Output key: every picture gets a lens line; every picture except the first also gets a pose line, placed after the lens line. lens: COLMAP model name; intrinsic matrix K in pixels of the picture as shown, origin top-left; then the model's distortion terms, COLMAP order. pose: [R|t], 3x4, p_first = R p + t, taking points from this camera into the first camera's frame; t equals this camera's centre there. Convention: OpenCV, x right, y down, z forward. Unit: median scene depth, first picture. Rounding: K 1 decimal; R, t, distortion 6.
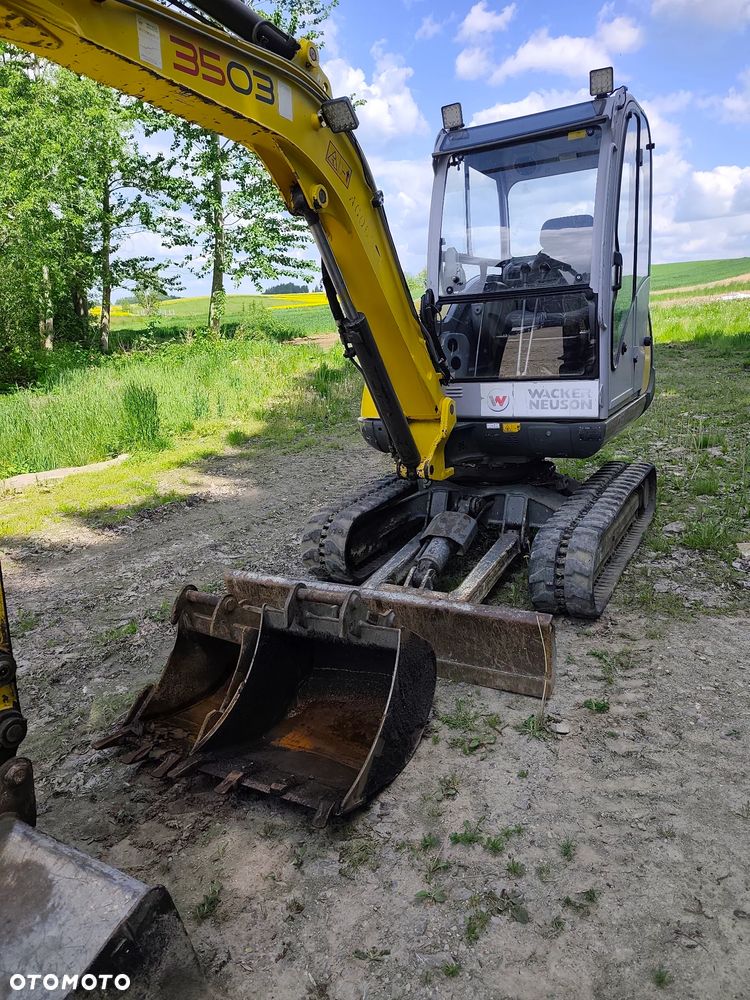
lens RADIAL K [[682.7, 0, 383.0], [0, 682.7, 496.2], [0, 0, 1]] dist [0.044801, -0.046514]
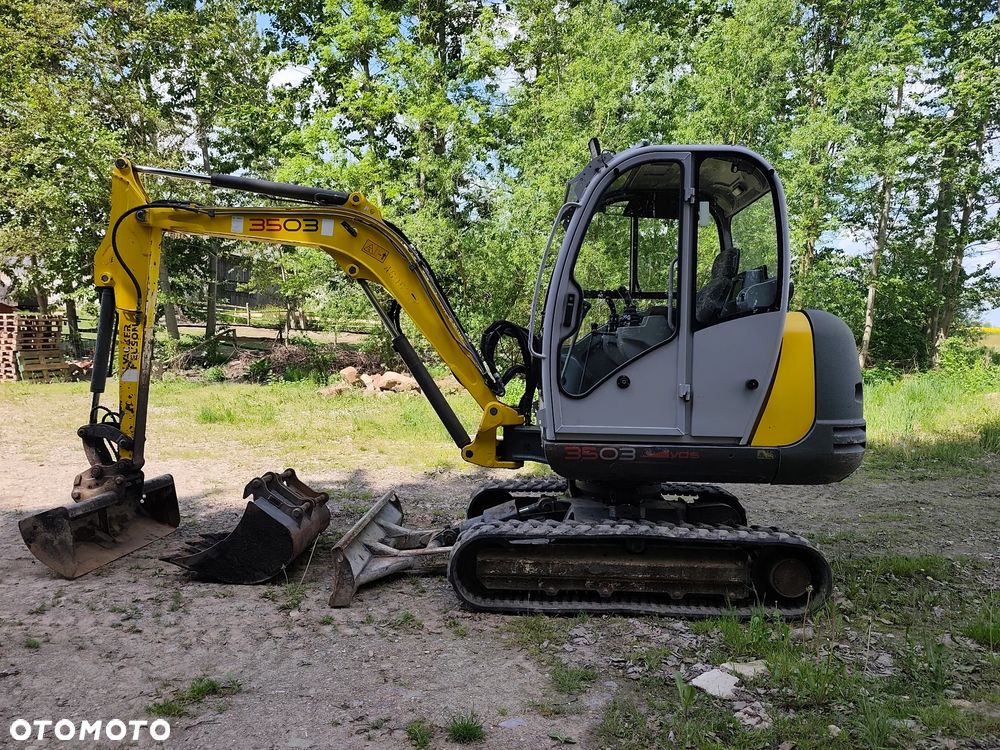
lens RADIAL K [[677.8, 0, 495.8], [0, 677.8, 376.2], [0, 0, 1]] dist [0.040645, -0.041716]
pose [[0.455320, 0.094095, -0.885342, 1.135777], [-0.262711, 0.964323, -0.032620, -0.142632], [0.850686, 0.247441, 0.463795, 0.383282]]
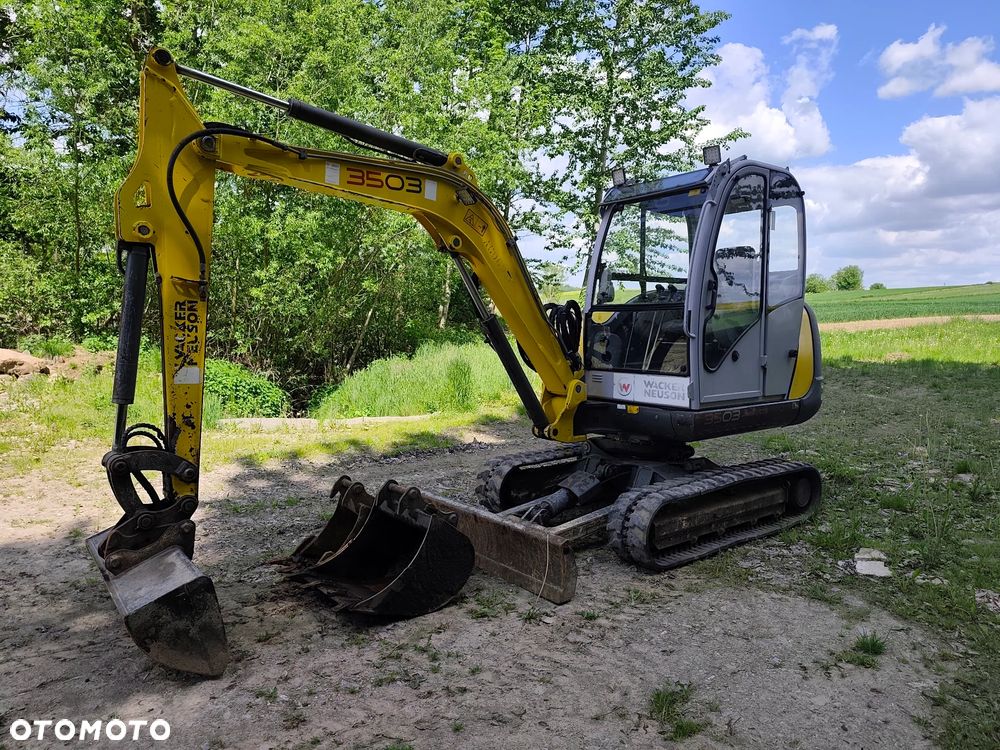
lens RADIAL K [[682.7, 0, 494.0], [0, 682.7, 370.1], [0, 0, 1]] dist [0.044801, -0.046514]
pose [[0.917395, 0.093656, -0.386802, 0.430440], [-0.157208, 0.978154, -0.136019, 0.038495], [0.365613, 0.185591, 0.912076, -0.243800]]
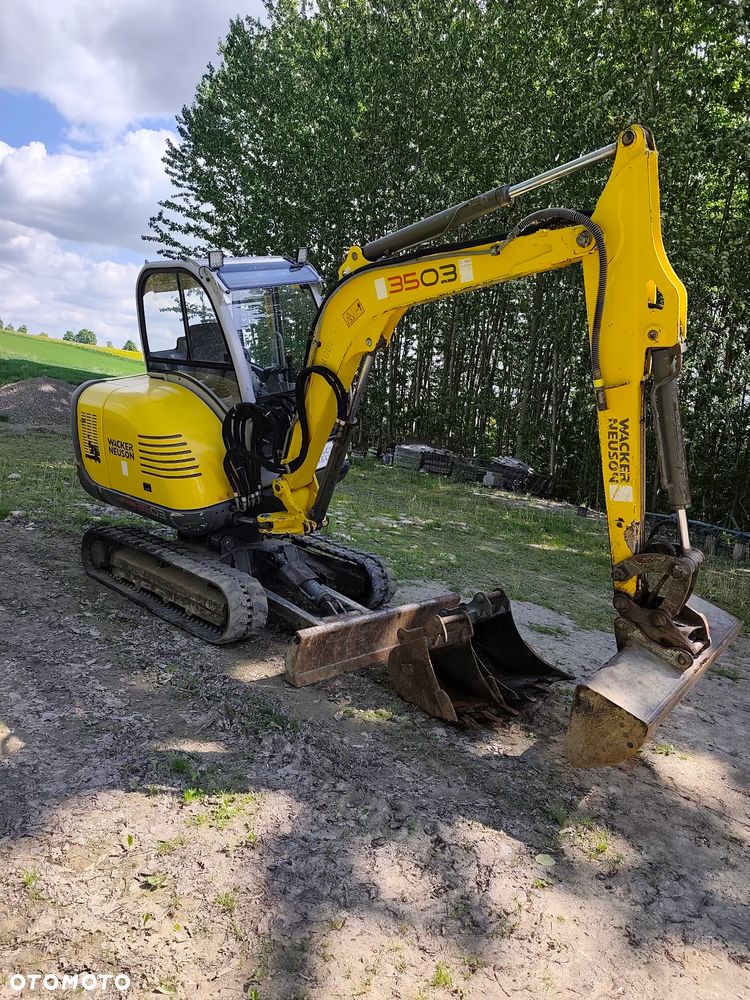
lens RADIAL K [[682.7, 0, 383.0], [0, 682.7, 496.2], [0, 0, 1]] dist [0.044801, -0.046514]
pose [[0.198884, -0.041639, 0.979138, -1.220782], [0.110659, 0.993662, 0.019779, -0.117591], [-0.973755, 0.104417, 0.202231, 0.555954]]
